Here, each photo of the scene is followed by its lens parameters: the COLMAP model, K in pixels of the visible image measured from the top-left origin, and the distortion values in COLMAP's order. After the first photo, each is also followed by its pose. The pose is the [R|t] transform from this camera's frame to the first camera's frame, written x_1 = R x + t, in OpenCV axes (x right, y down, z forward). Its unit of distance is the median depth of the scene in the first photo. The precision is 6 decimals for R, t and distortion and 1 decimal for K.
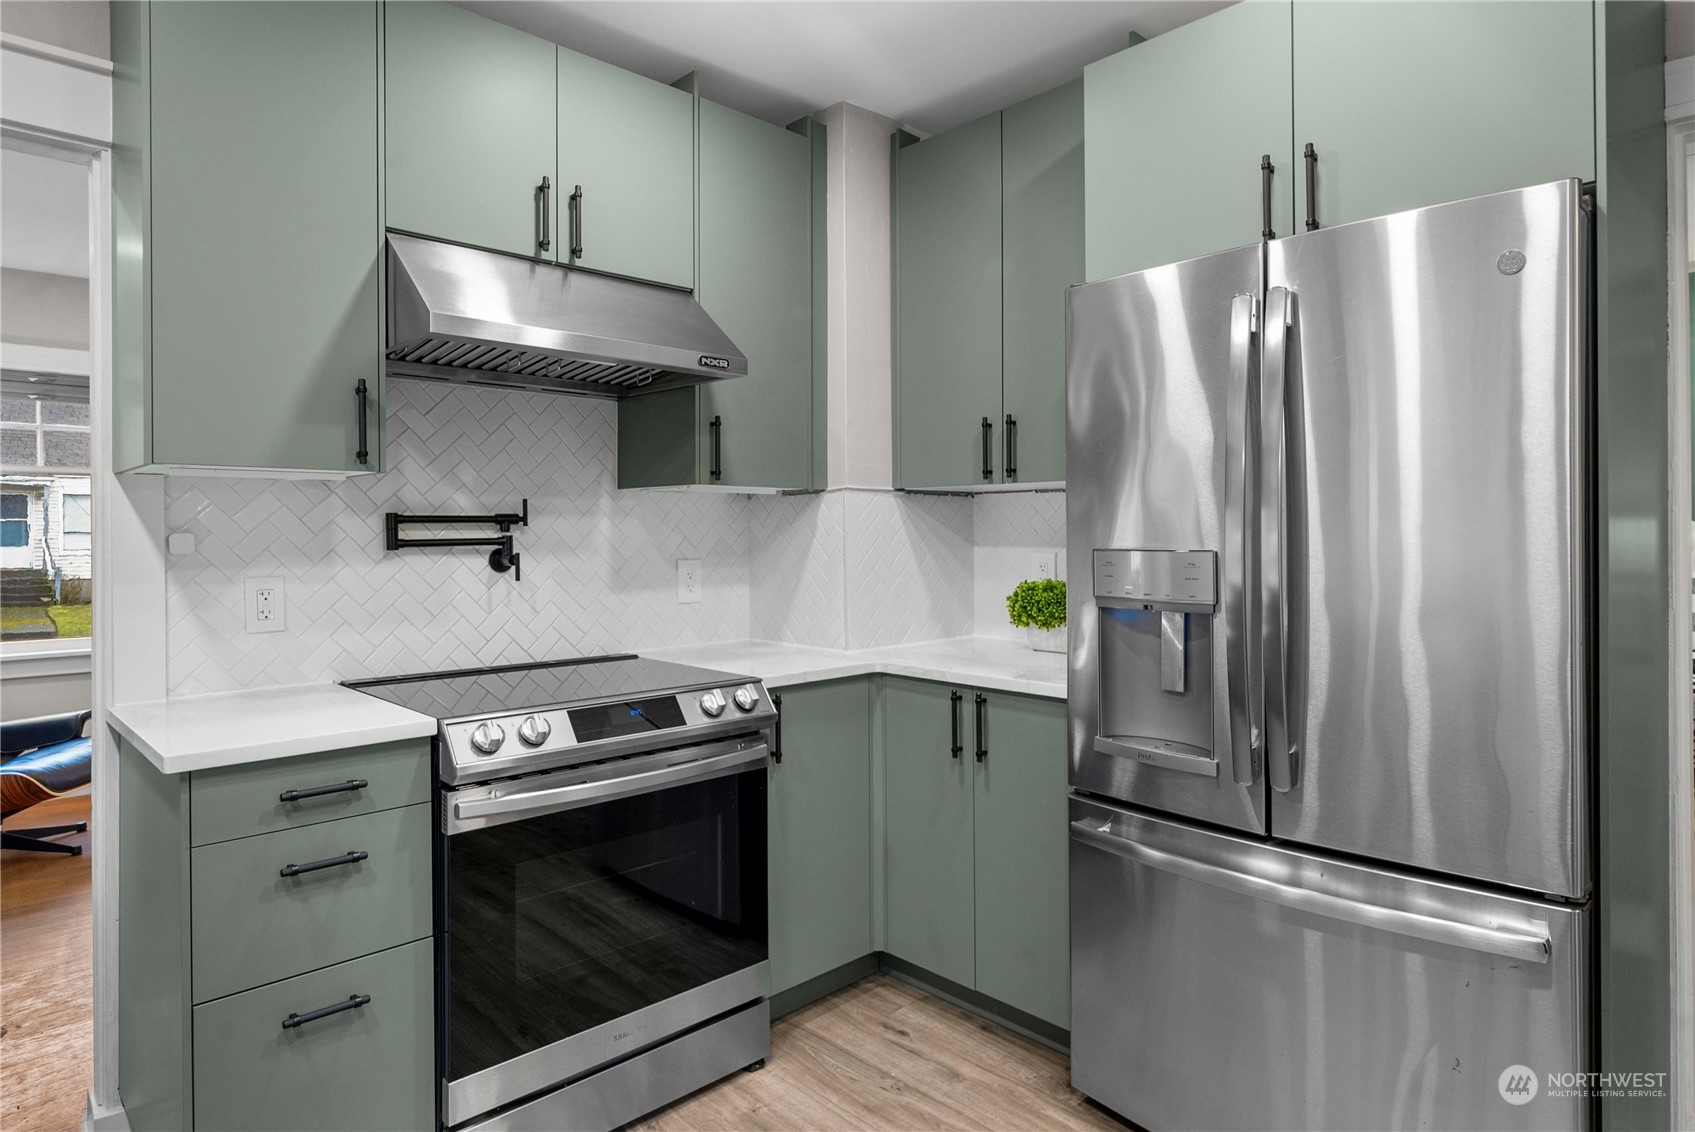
lens RADIAL K [[968.4, 0, 855.1], [0, 968.4, 541.2], [0, 0, 1]] dist [0.005761, 0.000732]
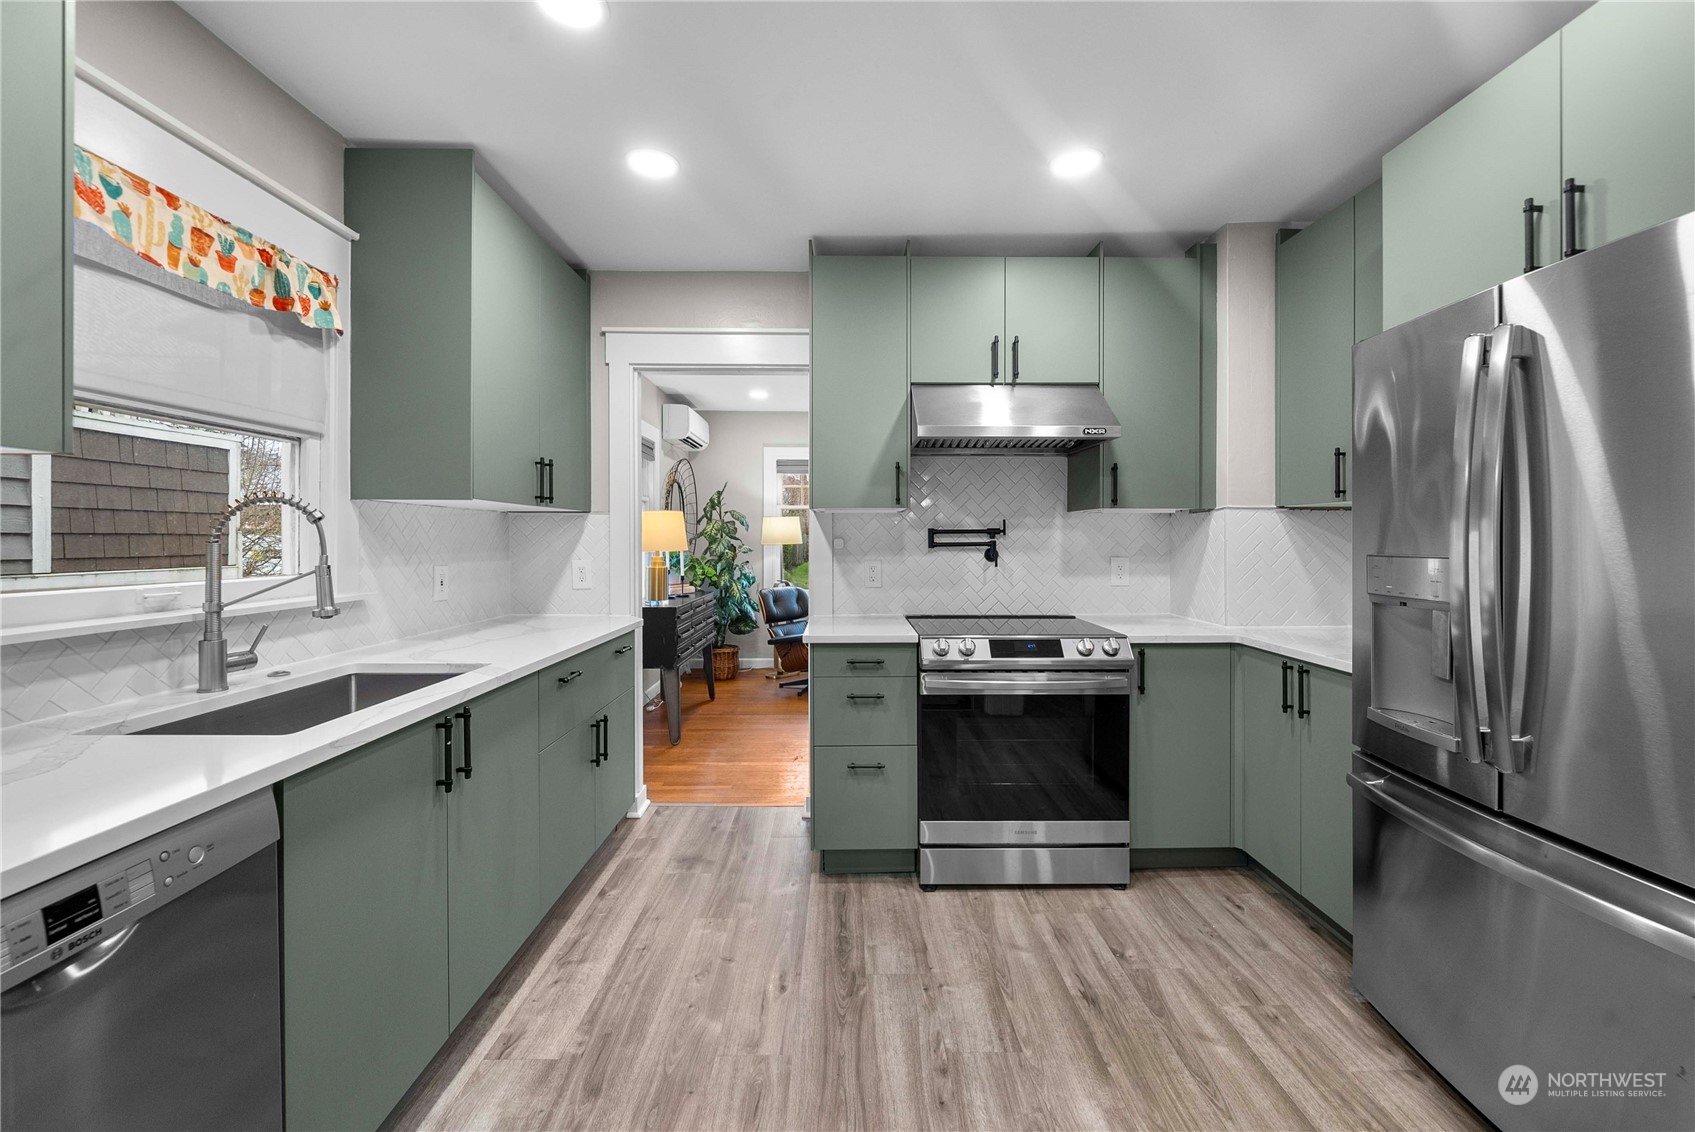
lens RADIAL K [[667.2, 0, 851.9], [0, 667.2, 550.6], [0, 0, 1]] dist [-0.000696, 0.000033]
pose [[0.731774, 0.015331, -0.681375, 0.291375], [-0.007963, 0.999871, 0.013945, -0.002924], [0.681501, -0.004778, 0.731802, -0.056413]]
